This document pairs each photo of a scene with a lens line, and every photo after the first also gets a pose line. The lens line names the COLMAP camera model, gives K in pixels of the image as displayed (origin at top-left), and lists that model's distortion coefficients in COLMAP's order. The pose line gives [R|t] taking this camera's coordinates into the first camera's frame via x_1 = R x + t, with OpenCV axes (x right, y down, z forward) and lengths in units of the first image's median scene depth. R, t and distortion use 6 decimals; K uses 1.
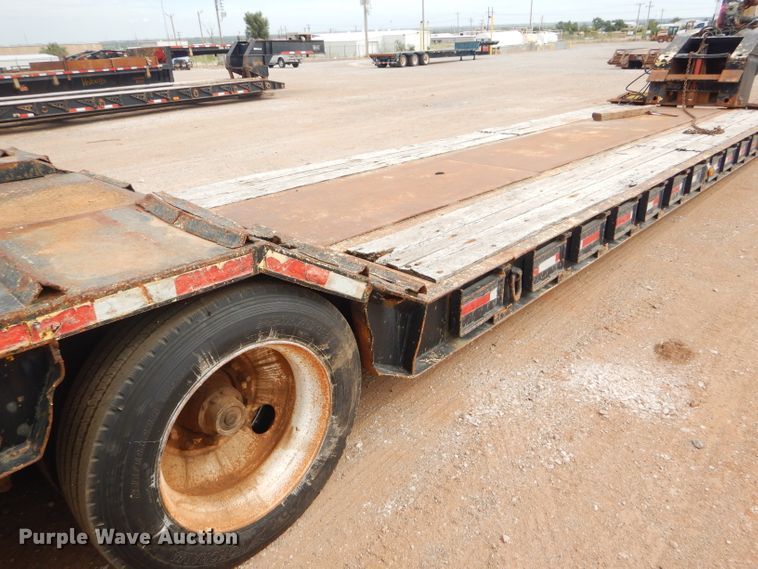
lens RADIAL K [[539.8, 0, 376.6], [0, 539.8, 284.3], [0, 0, 1]] dist [0.006908, -0.000759]
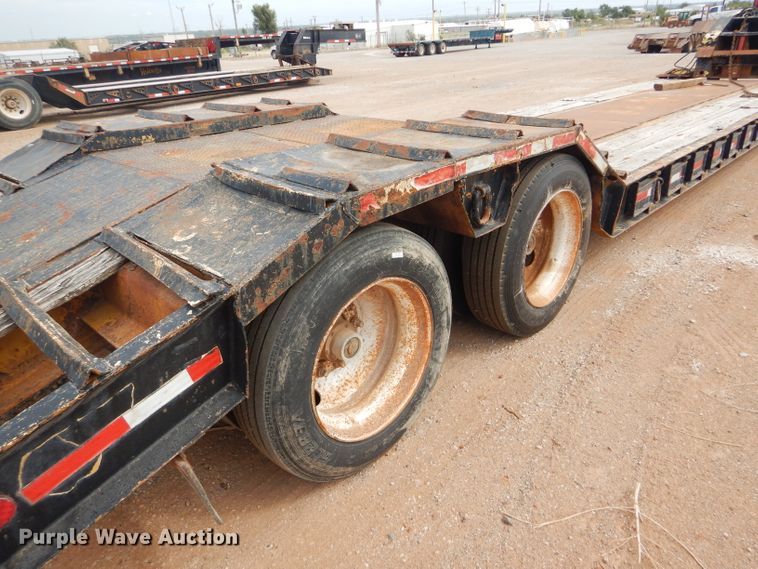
lens RADIAL K [[539.5, 0, 379.0], [0, 539.5, 284.5], [0, 0, 1]] dist [0.005231, 0.005889]
pose [[0.999907, -0.011181, -0.007761, -0.449359], [0.011294, 0.999828, 0.014688, 0.214068], [0.007595, -0.014774, 0.999862, -0.407547]]
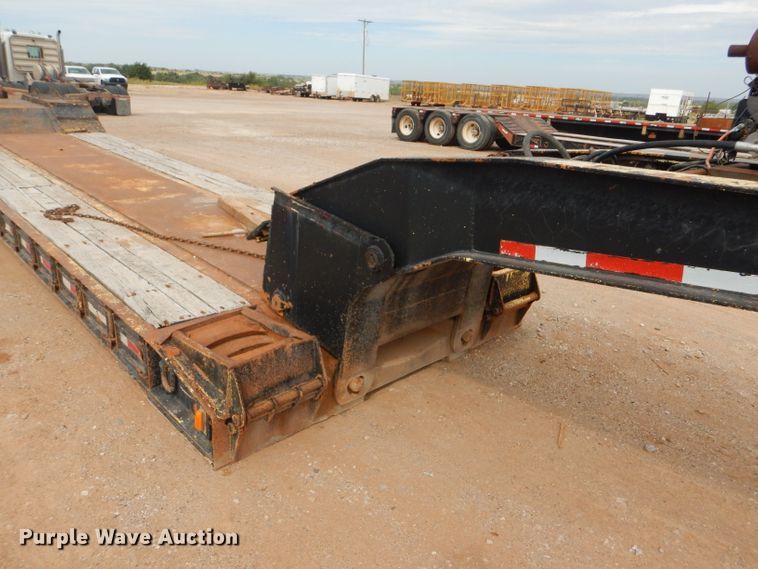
lens RADIAL K [[545.6, 0, 376.5], [0, 545.6, 280.0], [0, 0, 1]] dist [0.006184, 0.002893]
pose [[-0.041870, 0.373350, -0.926745, 2.824809], [-0.463293, 0.814555, 0.349084, -1.418481], [0.885215, 0.443971, 0.138865, 2.719679]]
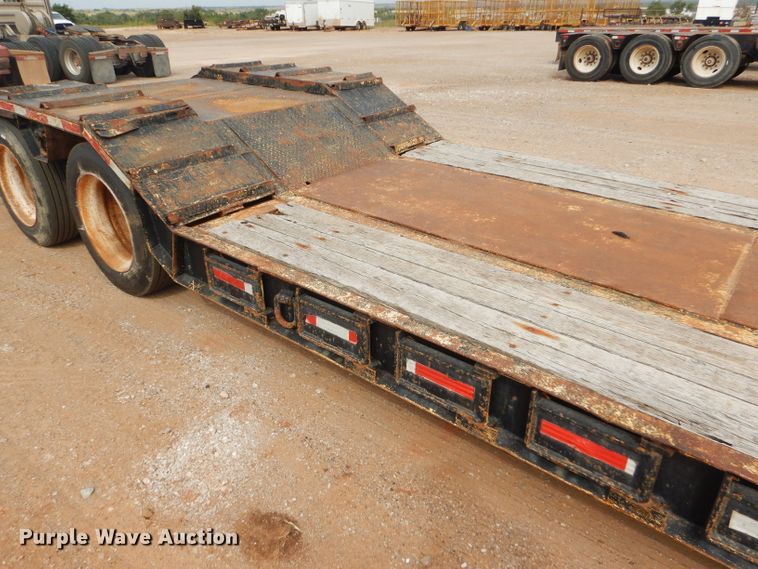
lens RADIAL K [[541.6, 0, 379.0], [0, 541.6, 284.5], [0, 0, 1]] dist [0.006092, 0.002556]
pose [[0.082737, 0.486144, -0.869953, 0.995491], [-0.405109, 0.813974, 0.416333, -0.452007], [0.910517, 0.317980, 0.264287, 0.863171]]
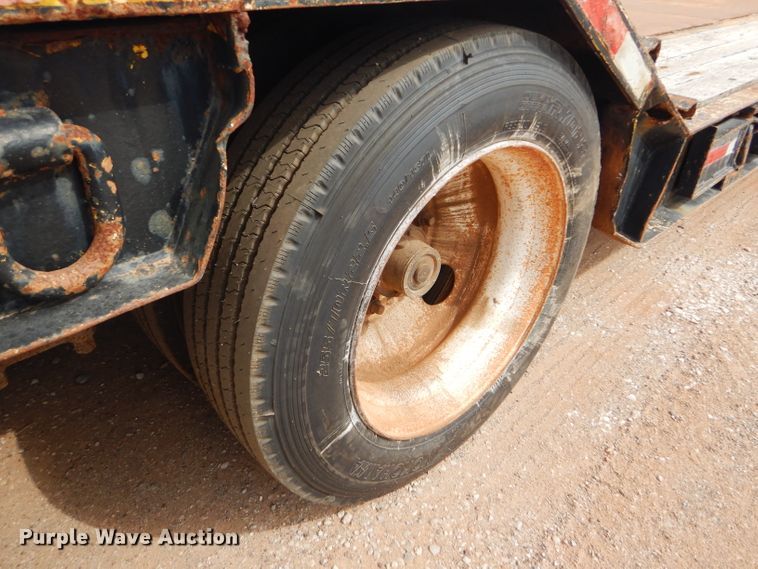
lens RADIAL K [[539.8, 0, 376.6], [0, 539.8, 284.3], [0, 0, 1]] dist [0.006908, -0.000759]
pose [[0.996291, 0.074650, -0.042806, -0.184830], [-0.066426, 0.983389, 0.168917, 0.097435], [0.054705, -0.165447, 0.984700, 0.221965]]
